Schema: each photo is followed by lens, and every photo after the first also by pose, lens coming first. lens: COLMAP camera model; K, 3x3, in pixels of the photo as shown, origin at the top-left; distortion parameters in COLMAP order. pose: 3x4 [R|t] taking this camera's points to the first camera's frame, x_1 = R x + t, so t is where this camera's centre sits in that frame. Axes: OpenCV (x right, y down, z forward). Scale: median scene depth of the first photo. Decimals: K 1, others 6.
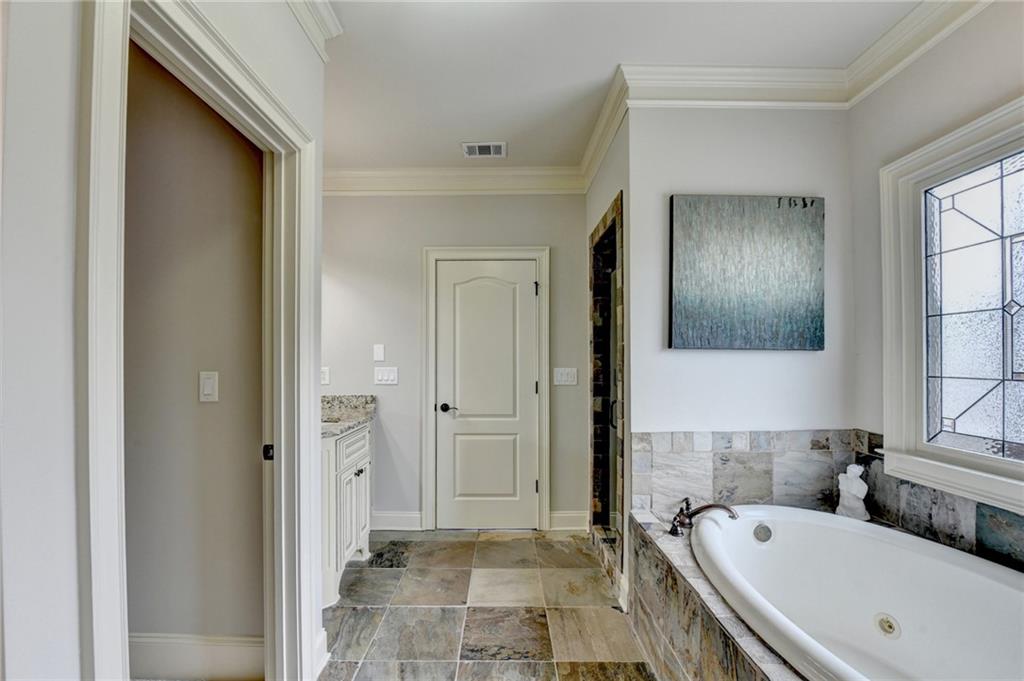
lens RADIAL K [[423.5, 0, 505.9], [0, 423.5, 340.1], [0, 0, 1]] dist [-0.017882, -0.000909]
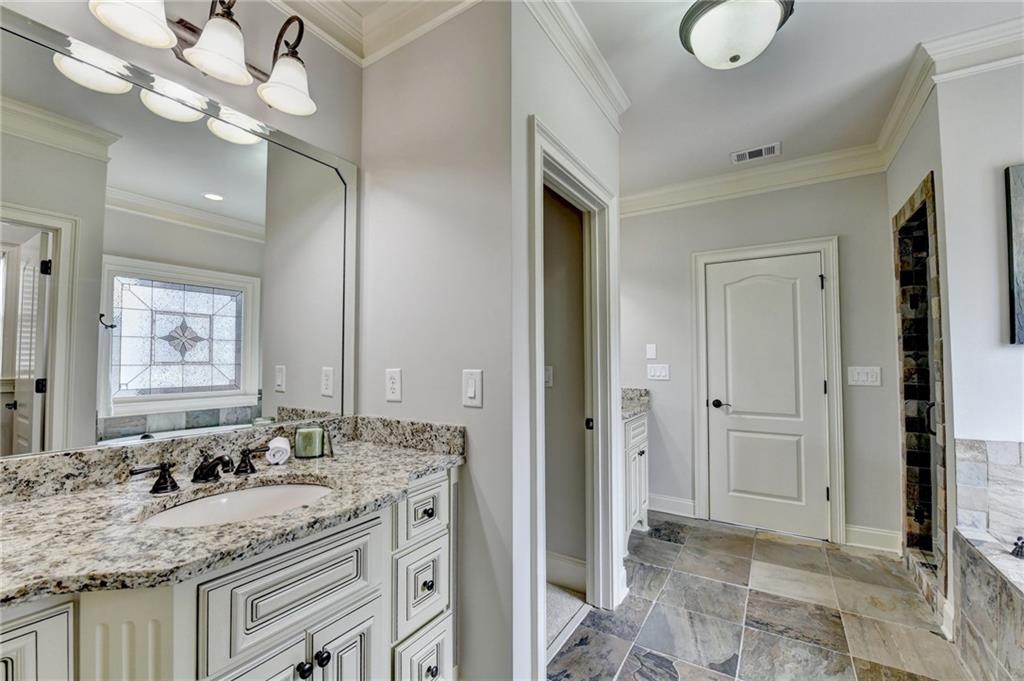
lens RADIAL K [[423.5, 0, 505.9], [0, 423.5, 340.1], [0, 0, 1]] dist [-0.017882, -0.000909]
pose [[0.837762, -0.023302, -0.545538, -0.014119], [0.025816, 0.999662, -0.003055, -0.009469], [0.545425, -0.011524, 0.838080, -0.204435]]
